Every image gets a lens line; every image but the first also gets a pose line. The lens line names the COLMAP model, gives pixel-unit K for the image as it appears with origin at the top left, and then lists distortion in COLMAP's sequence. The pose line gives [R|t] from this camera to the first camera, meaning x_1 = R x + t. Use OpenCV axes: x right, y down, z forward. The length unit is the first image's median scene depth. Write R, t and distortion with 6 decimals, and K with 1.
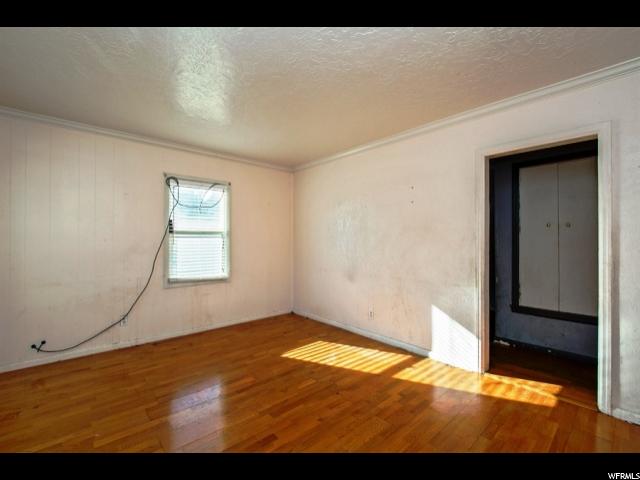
lens RADIAL K [[283.3, 0, 321.9], [0, 283.3, 238.1], [0, 0, 1]] dist [-0.001291, -0.000786]
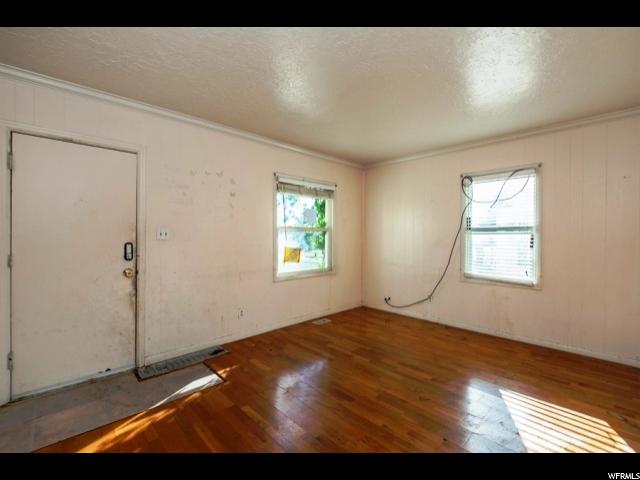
lens RADIAL K [[283.3, 0, 318.5], [0, 283.3, 242.4], [0, 0, 1]] dist [-0.001291, -0.000786]
pose [[0.033156, 0.019837, -0.999253, 0.530875], [-0.000533, 0.999803, 0.019830, 0.007966], [0.999450, -0.000125, 0.033160, 0.440461]]
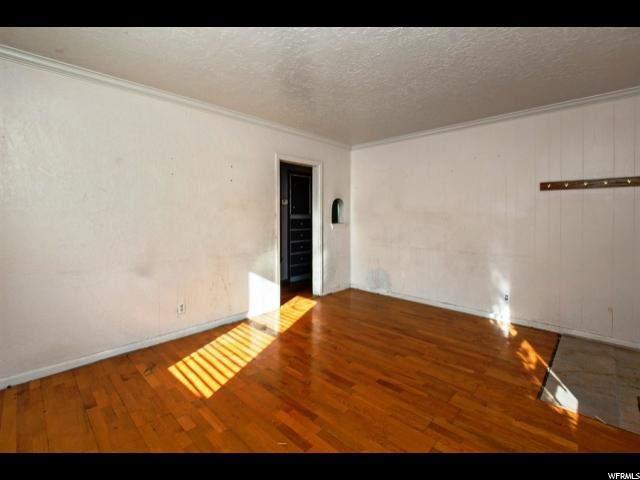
lens RADIAL K [[283.3, 0, 316.5], [0, 283.3, 235.9], [0, 0, 1]] dist [-0.001291, -0.000786]
pose [[-0.065500, -0.073552, 0.995138, -0.694894], [-0.006045, 0.997291, 0.073313, -0.000495], [-0.997834, -0.001214, -0.065767, 0.715478]]
